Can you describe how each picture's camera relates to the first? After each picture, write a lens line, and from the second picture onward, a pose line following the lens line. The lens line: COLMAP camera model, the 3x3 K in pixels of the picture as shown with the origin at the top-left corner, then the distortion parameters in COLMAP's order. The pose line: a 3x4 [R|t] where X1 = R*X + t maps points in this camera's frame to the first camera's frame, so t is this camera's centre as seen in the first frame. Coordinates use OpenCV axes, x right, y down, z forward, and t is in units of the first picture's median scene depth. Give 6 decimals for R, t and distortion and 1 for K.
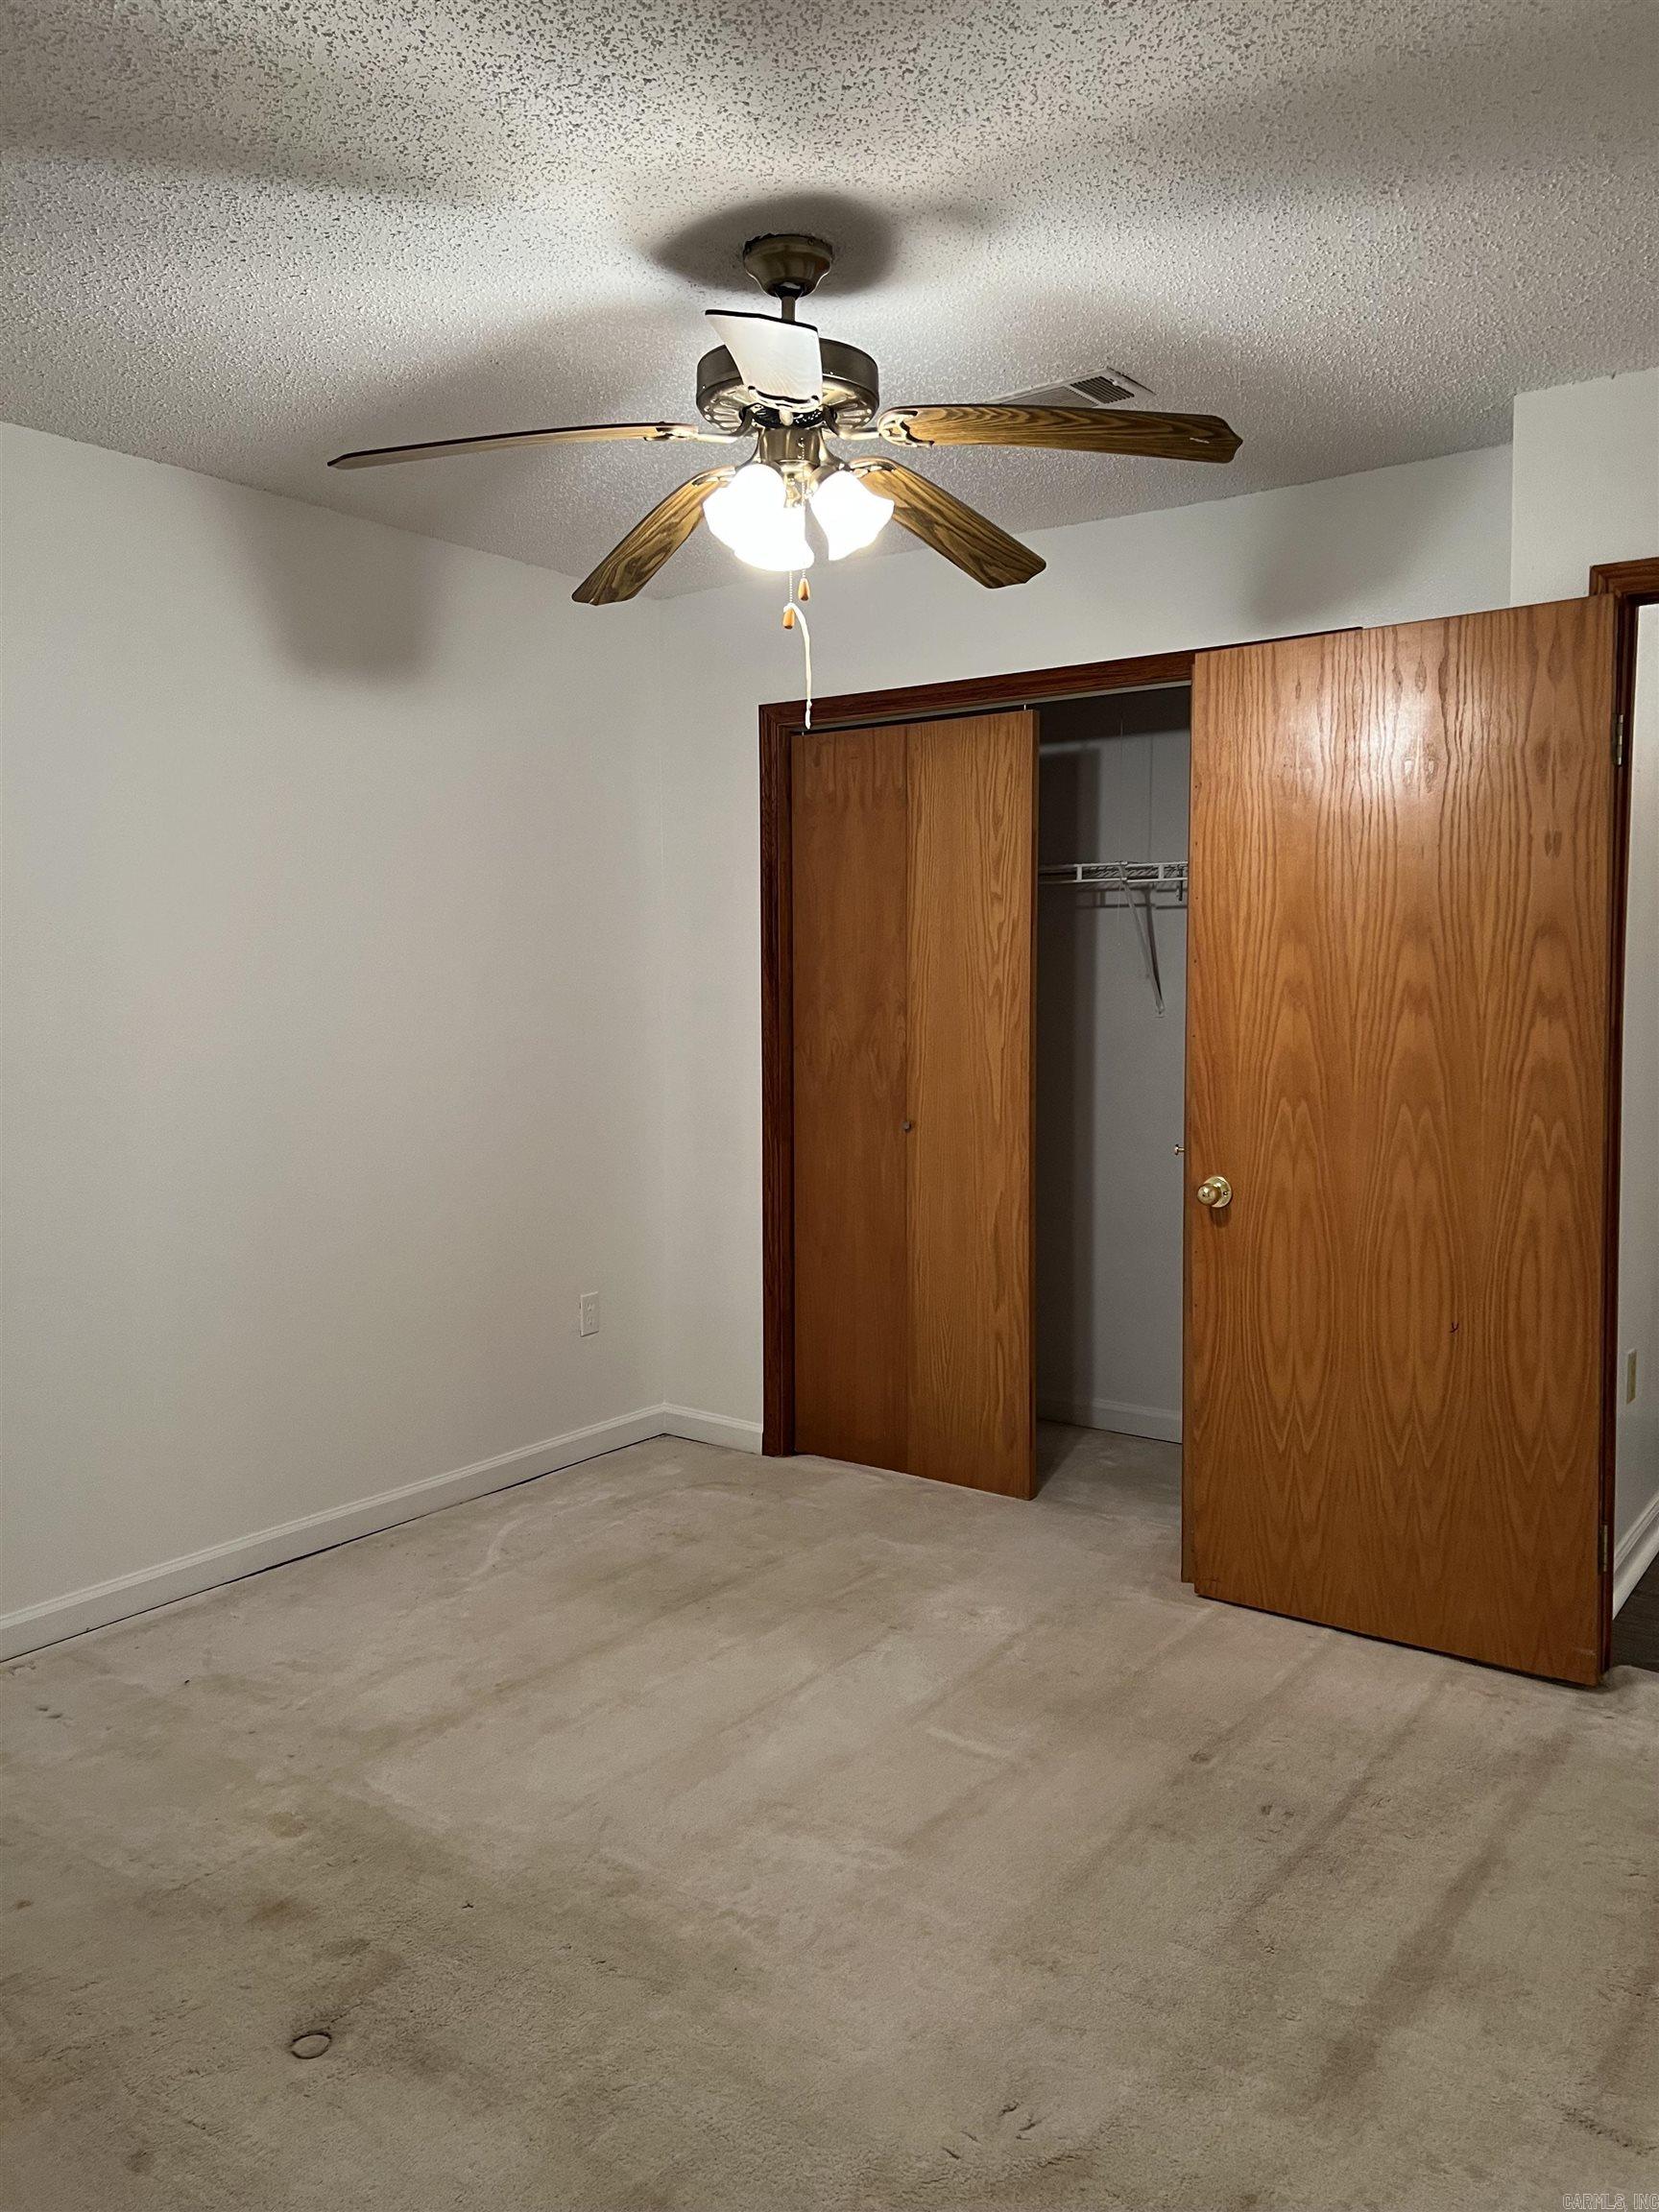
lens RADIAL K [[1630.1, 0, 835.5], [0, 1630.1, 1099.1], [0, 0, 1]] dist [0.046739, -0.059457]
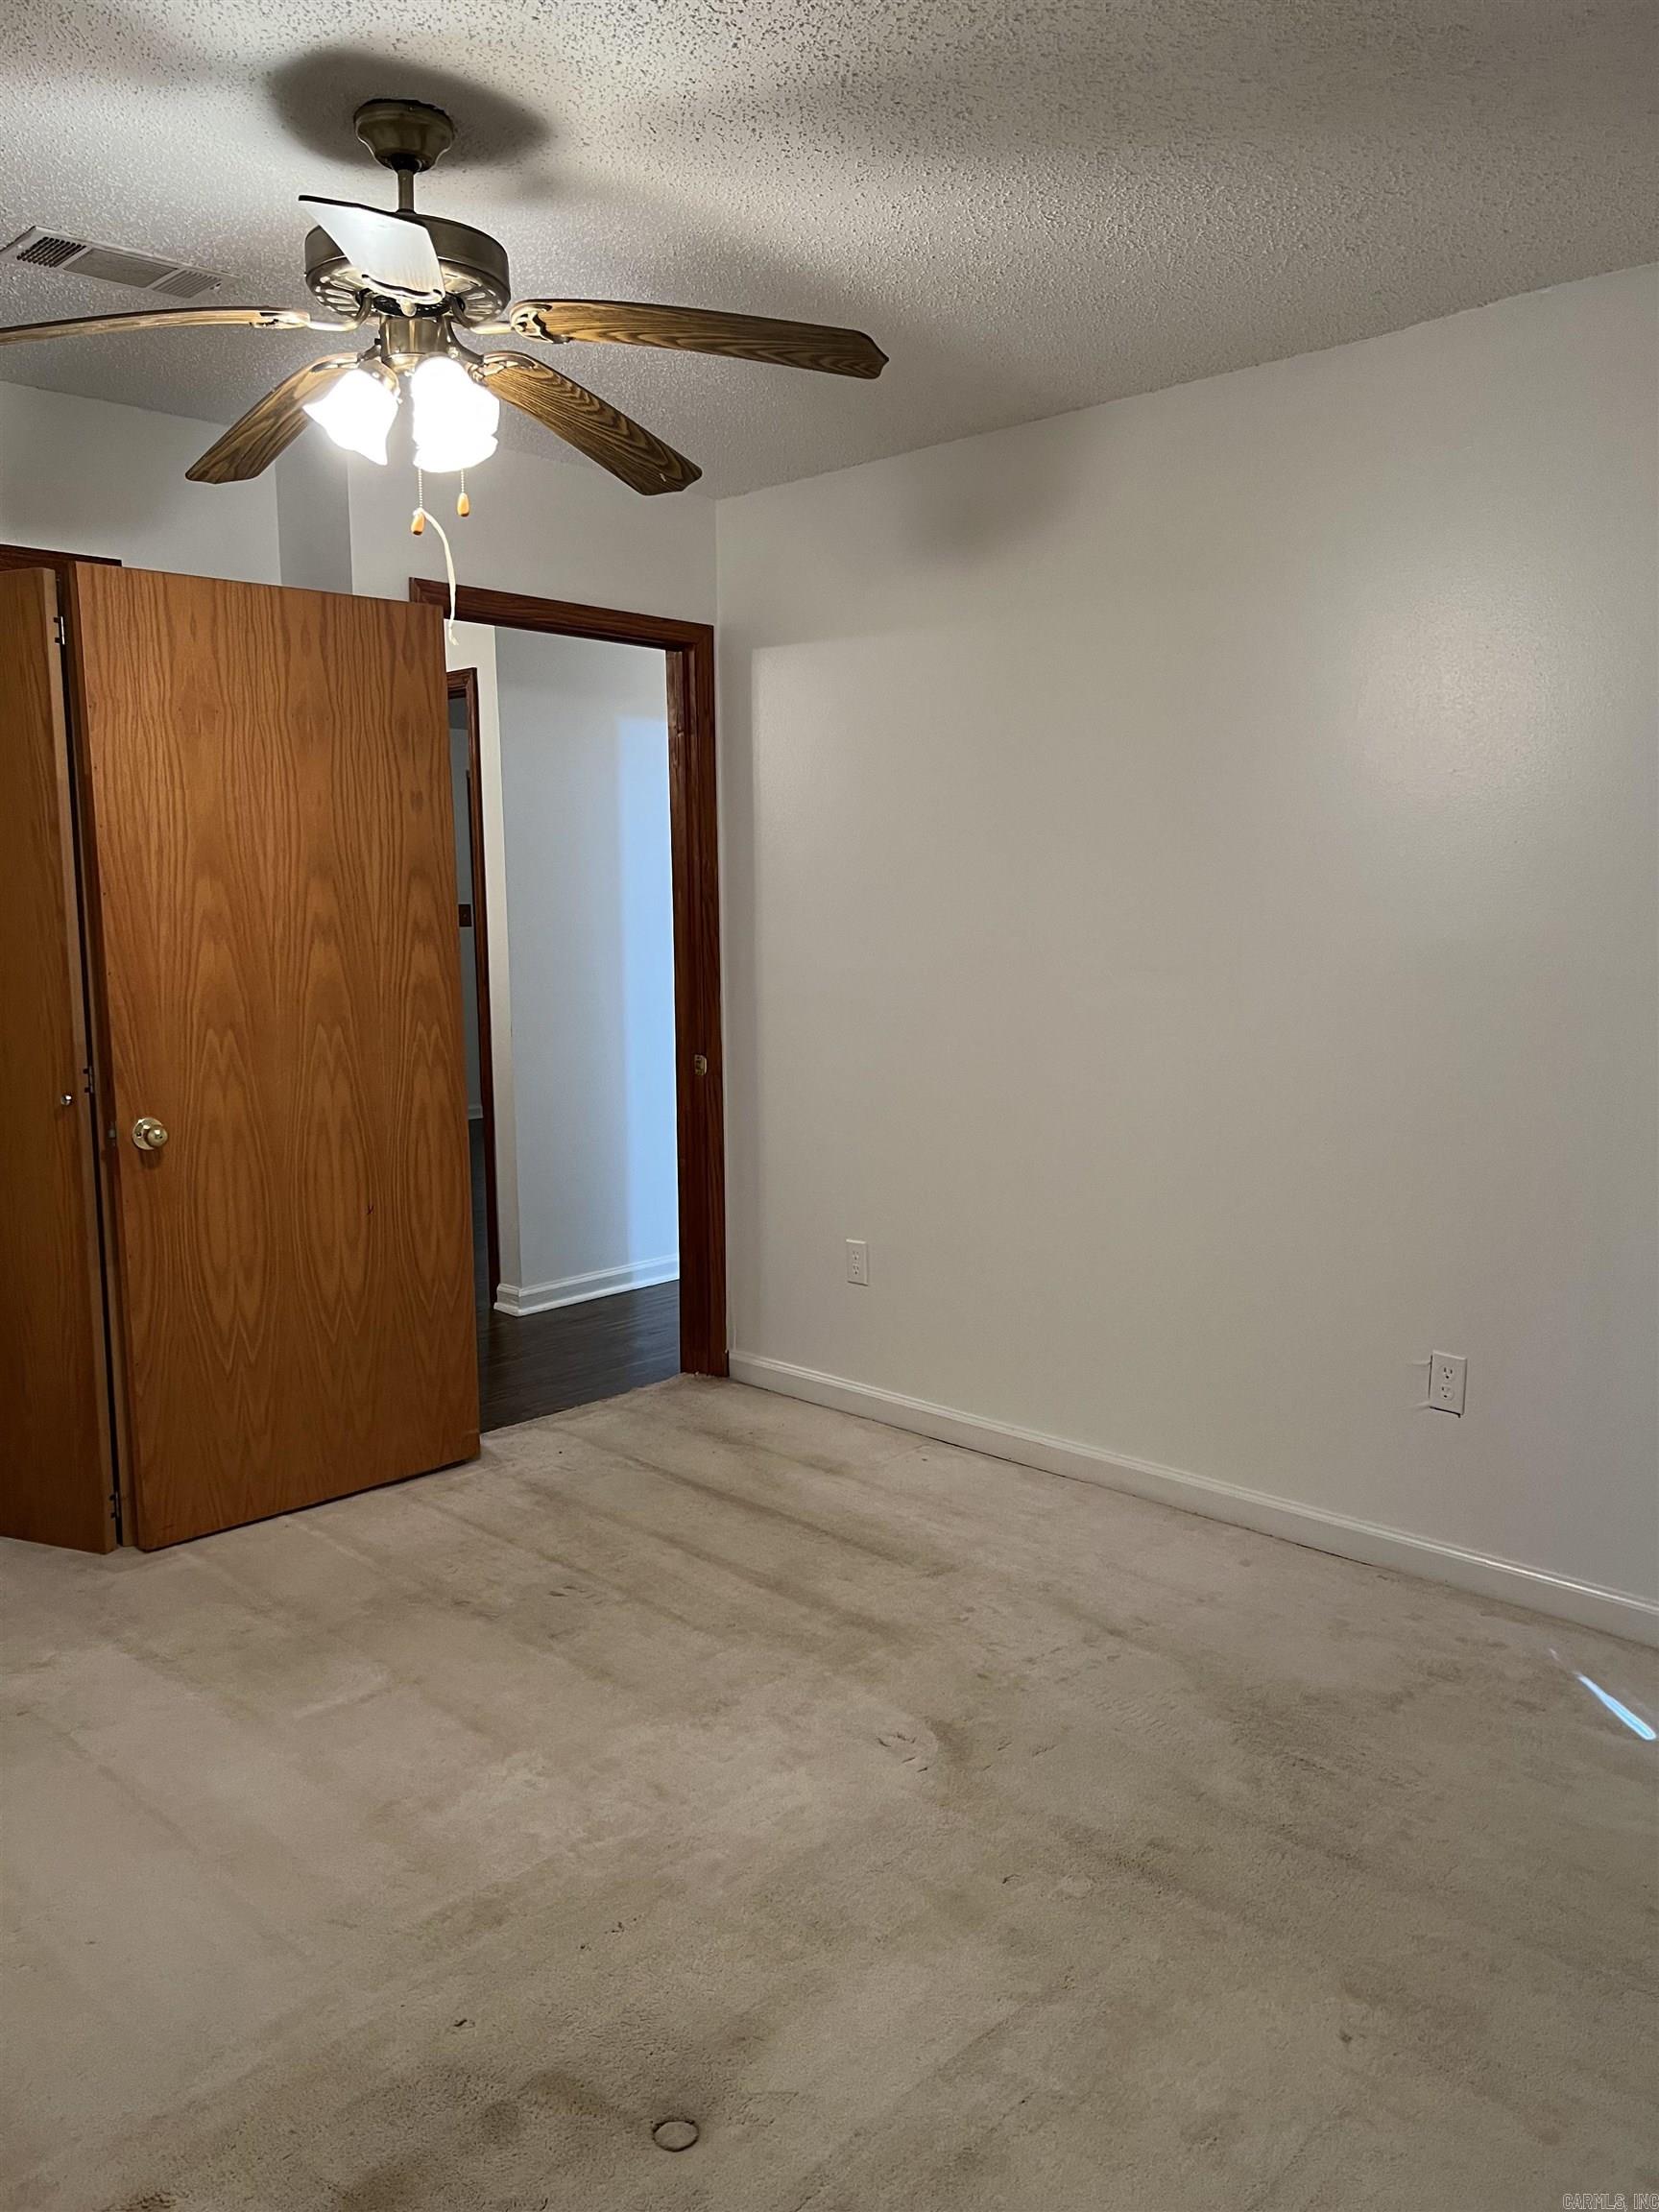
lens RADIAL K [[1630.1, 0, 835.5], [0, 1630.1, 1099.1], [0, 0, 1]] dist [0.046739, -0.059457]
pose [[0.150445, -0.118106, 0.981538, -0.710447], [0.079945, 0.991040, 0.106996, -0.037701], [-0.985381, 0.062372, 0.158539, 0.479324]]
